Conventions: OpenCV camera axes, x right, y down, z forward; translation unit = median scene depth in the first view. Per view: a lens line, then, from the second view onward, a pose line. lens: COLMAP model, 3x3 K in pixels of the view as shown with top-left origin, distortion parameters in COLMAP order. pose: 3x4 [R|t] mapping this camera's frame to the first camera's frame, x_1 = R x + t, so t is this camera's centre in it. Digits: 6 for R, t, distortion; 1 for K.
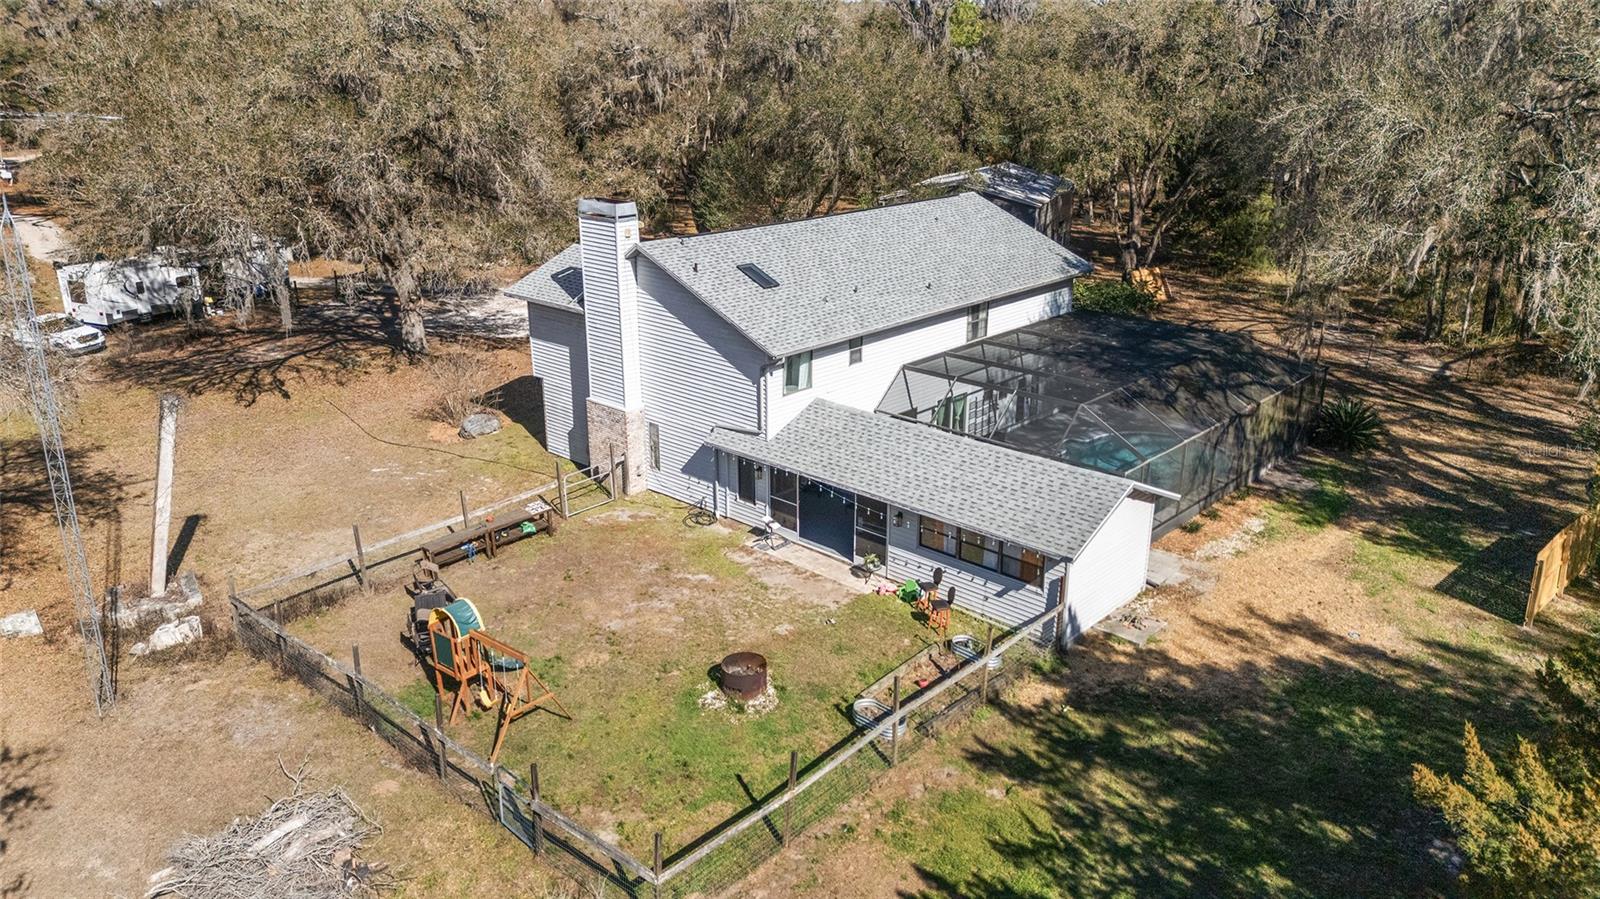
lens RADIAL K [[1111.9, 0, 800.0], [0, 1111.9, 449.5], [0, 0, 1]] dist [0.080912, -0.074759]
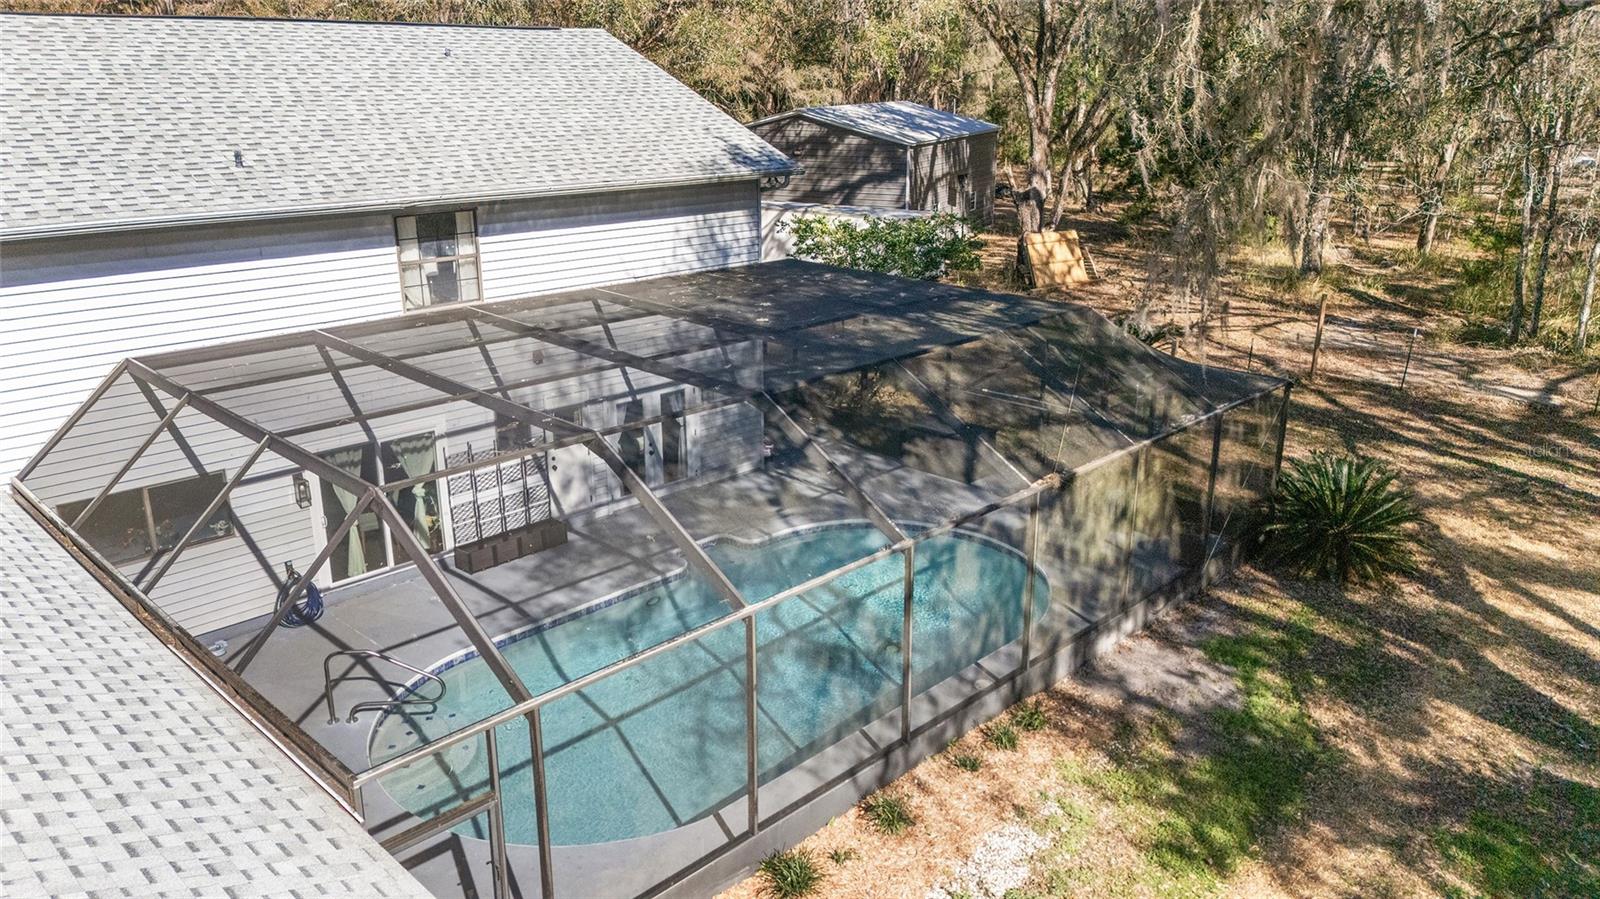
lens RADIAL K [[1111.9, 0, 800.0], [0, 1111.9, 449.5], [0, 0, 1]] dist [0.080912, -0.074759]
pose [[0.998890, 0.010549, -0.045898, 0.302150], [-0.011470, 0.999737, -0.019848, -0.037077], [0.045676, 0.020352, 0.998749, 0.564754]]
